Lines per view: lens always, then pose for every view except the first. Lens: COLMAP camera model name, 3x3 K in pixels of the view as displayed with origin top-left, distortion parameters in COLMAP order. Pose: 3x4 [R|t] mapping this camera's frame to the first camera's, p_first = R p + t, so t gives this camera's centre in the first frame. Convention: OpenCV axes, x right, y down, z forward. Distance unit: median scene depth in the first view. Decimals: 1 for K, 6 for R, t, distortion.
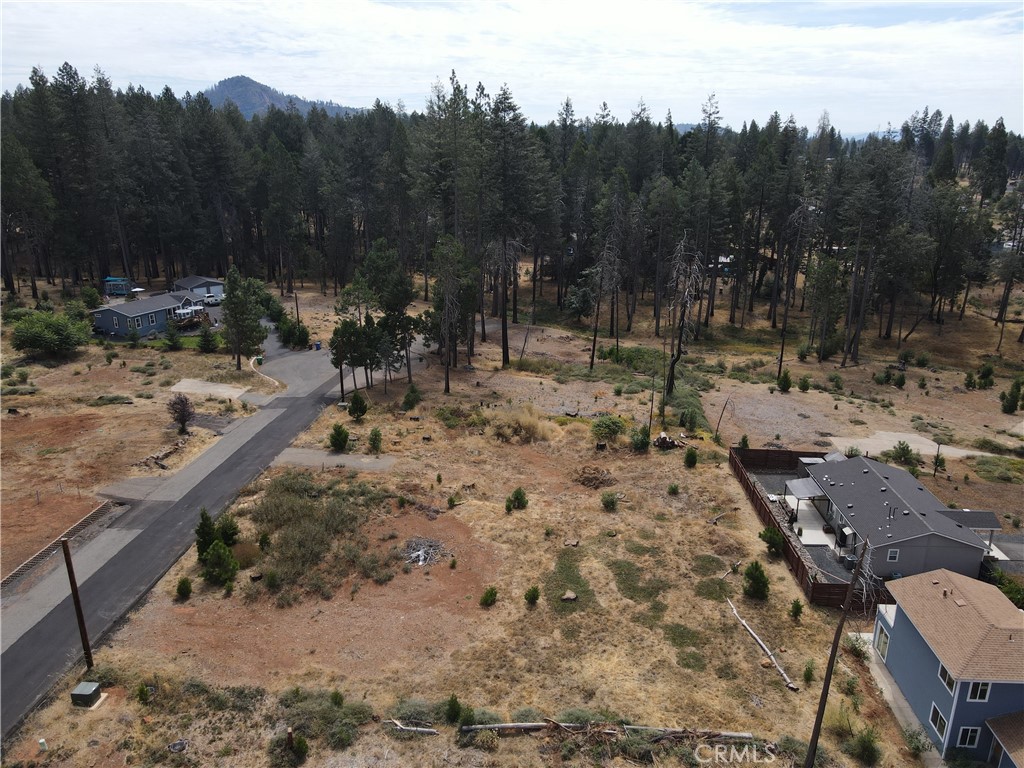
lens RADIAL K [[745.2, 0, 507.3], [0, 745.2, 384.1], [0, 0, 1]] dist [0.012252, 0.008624]
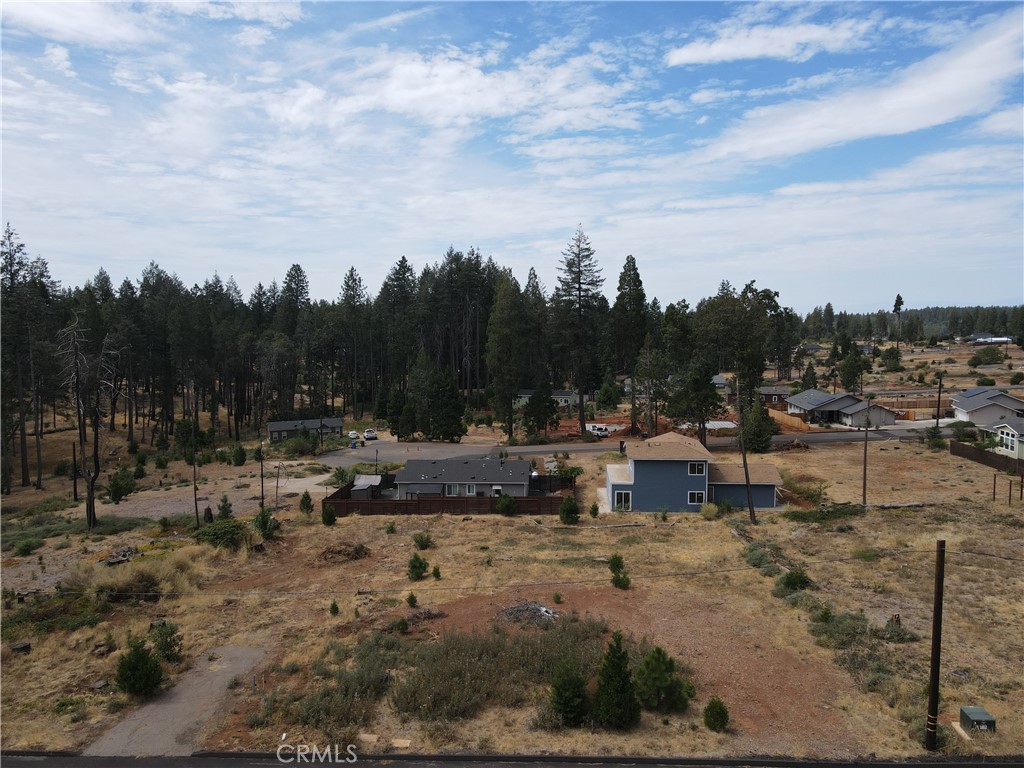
lens RADIAL K [[743.3, 0, 513.6], [0, 743.3, 412.7], [0, 0, 1]] dist [0.015415, 0.008856]
pose [[0.003243, -0.131039, 0.991372, -0.802335], [0.314639, 0.941160, 0.123373, -0.079196], [-0.949206, 0.311524, 0.044282, 0.828777]]
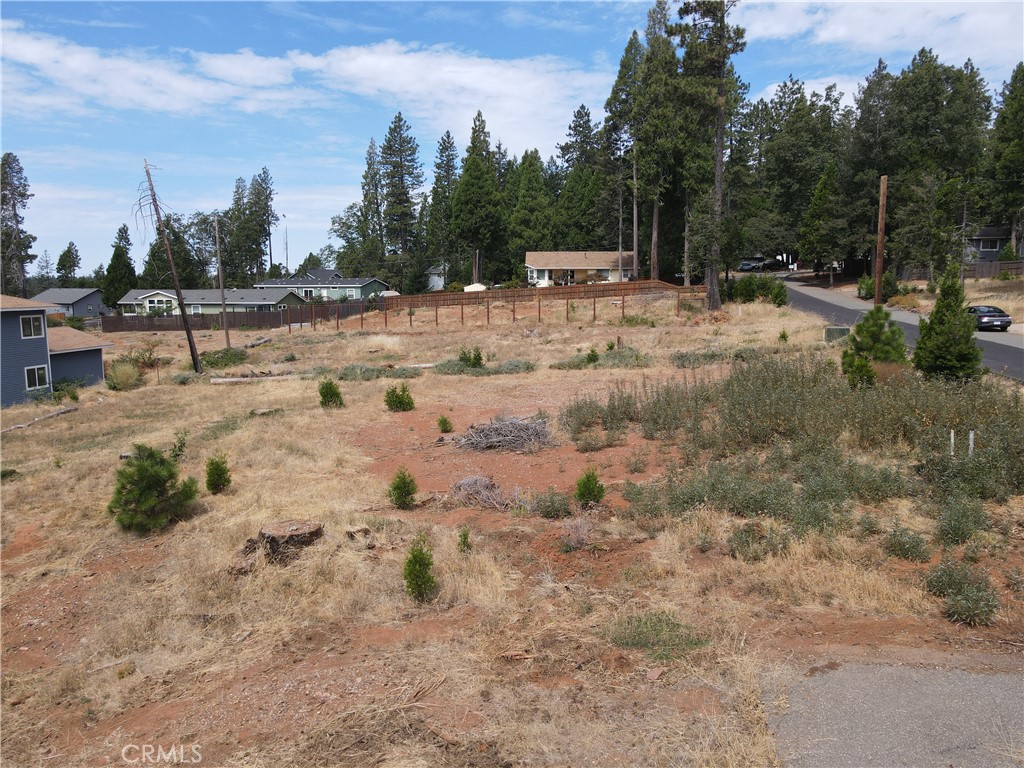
lens RADIAL K [[749.0, 0, 509.1], [0, 749.0, 378.6], [0, 0, 1]] dist [0.008570, 0.018579]
pose [[-0.994838, -0.001886, 0.101460, -0.141647], [0.041558, 0.904567, 0.424301, 0.010612], [-0.092577, 0.426328, -0.899819, 1.241494]]
